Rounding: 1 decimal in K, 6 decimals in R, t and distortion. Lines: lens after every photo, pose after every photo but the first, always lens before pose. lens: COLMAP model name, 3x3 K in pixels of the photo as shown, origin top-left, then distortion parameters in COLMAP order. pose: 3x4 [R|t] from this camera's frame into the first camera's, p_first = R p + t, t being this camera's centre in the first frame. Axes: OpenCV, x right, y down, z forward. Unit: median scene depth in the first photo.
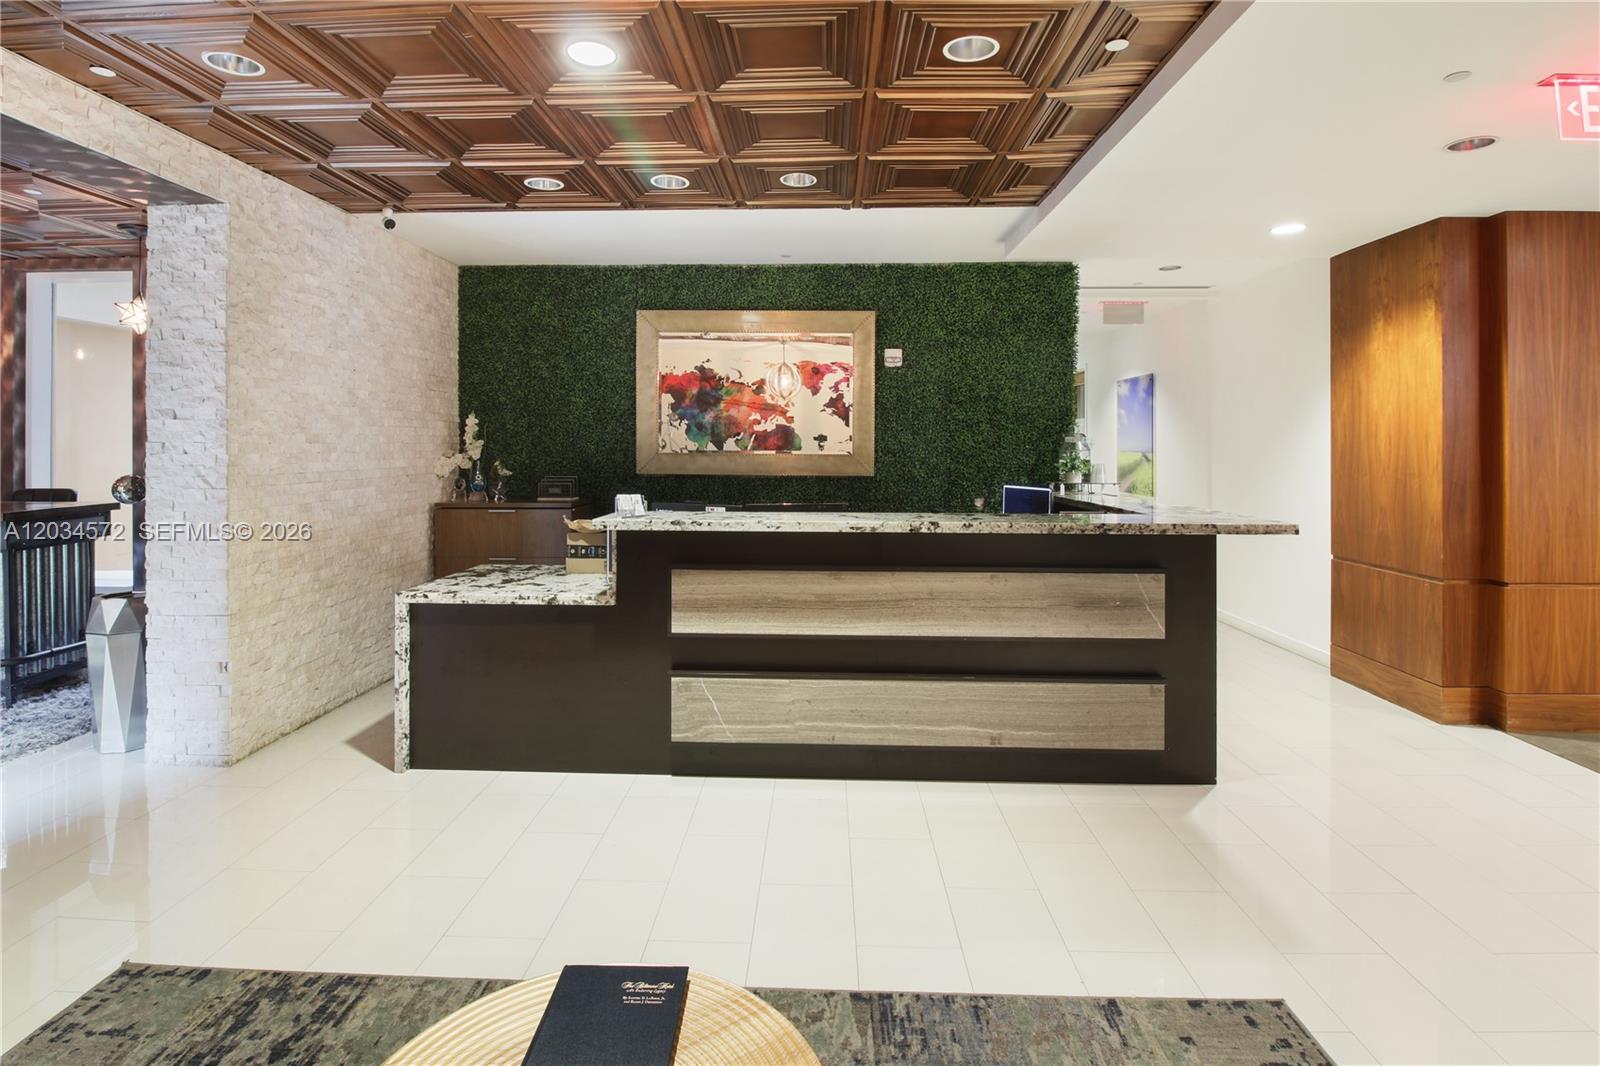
lens RADIAL K [[770.8, 0, 799.4], [0, 770.8, 445.4], [0, 0, 1]] dist [-0.001381, -0.000474]
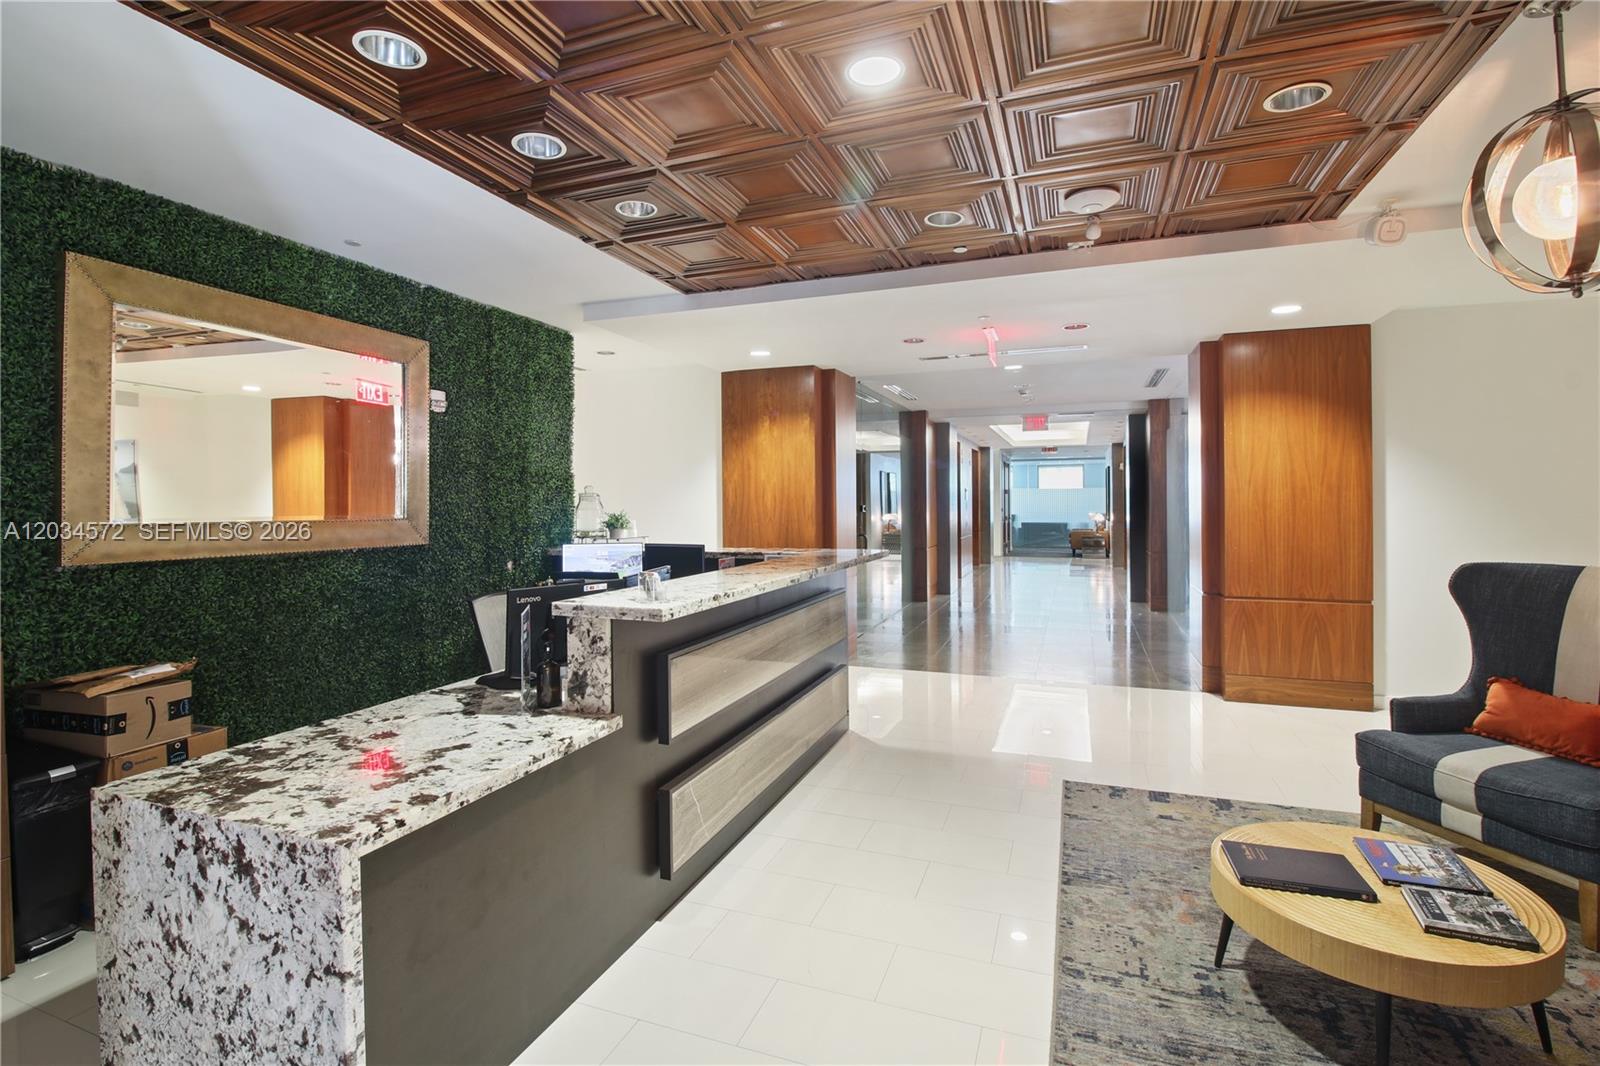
lens RADIAL K [[749.8, 0, 797.9], [0, 749.8, 494.2], [0, 0, 1]] dist [-0.002360, -0.000399]
pose [[0.322723, 0.003710, 0.946486, -0.646942], [0.006546, 0.999960, -0.006151, -0.006800], [-0.946471, 0.008181, 0.322685, 0.457208]]
